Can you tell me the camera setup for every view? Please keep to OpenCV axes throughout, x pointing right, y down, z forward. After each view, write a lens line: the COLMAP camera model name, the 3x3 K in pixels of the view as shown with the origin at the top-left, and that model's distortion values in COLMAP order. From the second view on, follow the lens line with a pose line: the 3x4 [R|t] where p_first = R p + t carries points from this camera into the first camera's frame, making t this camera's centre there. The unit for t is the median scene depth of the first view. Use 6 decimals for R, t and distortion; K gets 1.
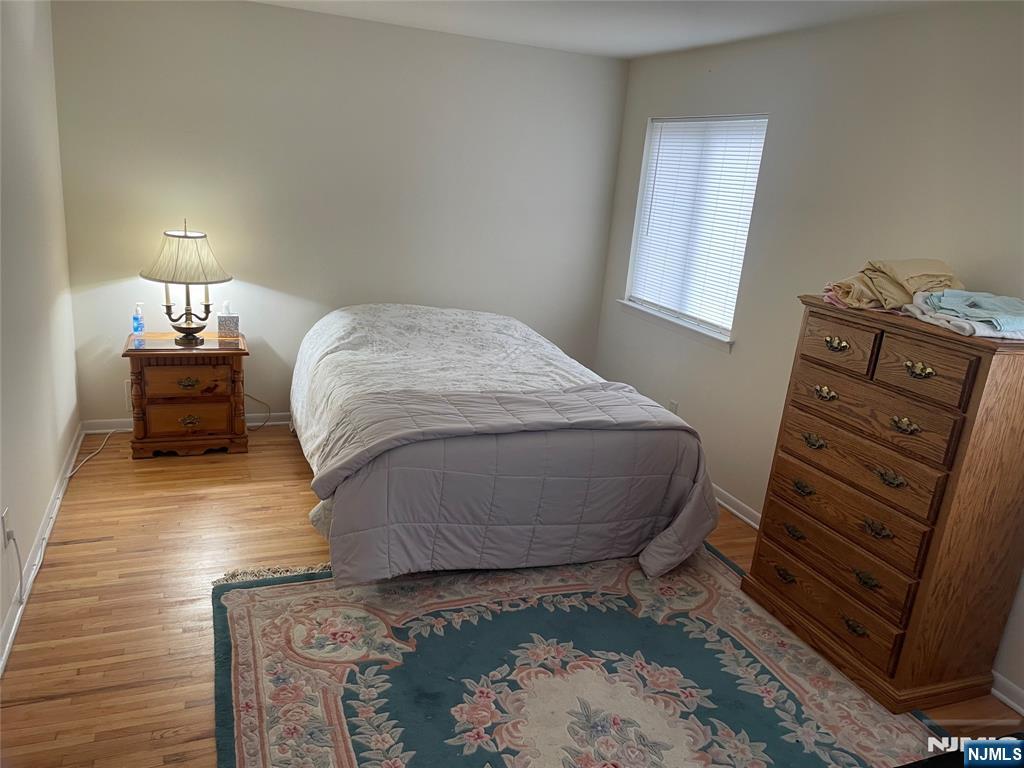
lens RADIAL K [[770.4, 0, 511.6], [0, 770.4, 384.8], [0, 0, 1]] dist [0.076561, -0.083772]
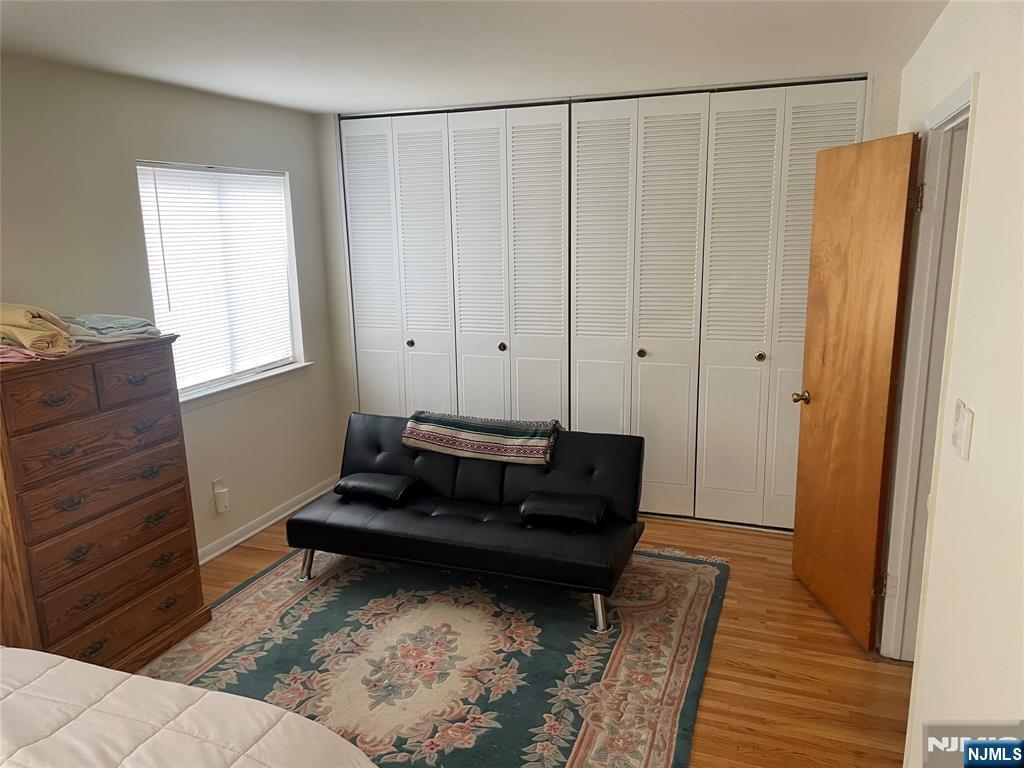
lens RADIAL K [[770.4, 0, 511.1], [0, 770.4, 385.6], [0, 0, 1]] dist [0.076561, -0.083772]
pose [[-0.741070, -0.209935, 0.637764, -0.625468], [0.139207, 0.881182, 0.451819, -0.439270], [-0.656838, 0.423611, -0.623793, 1.286596]]
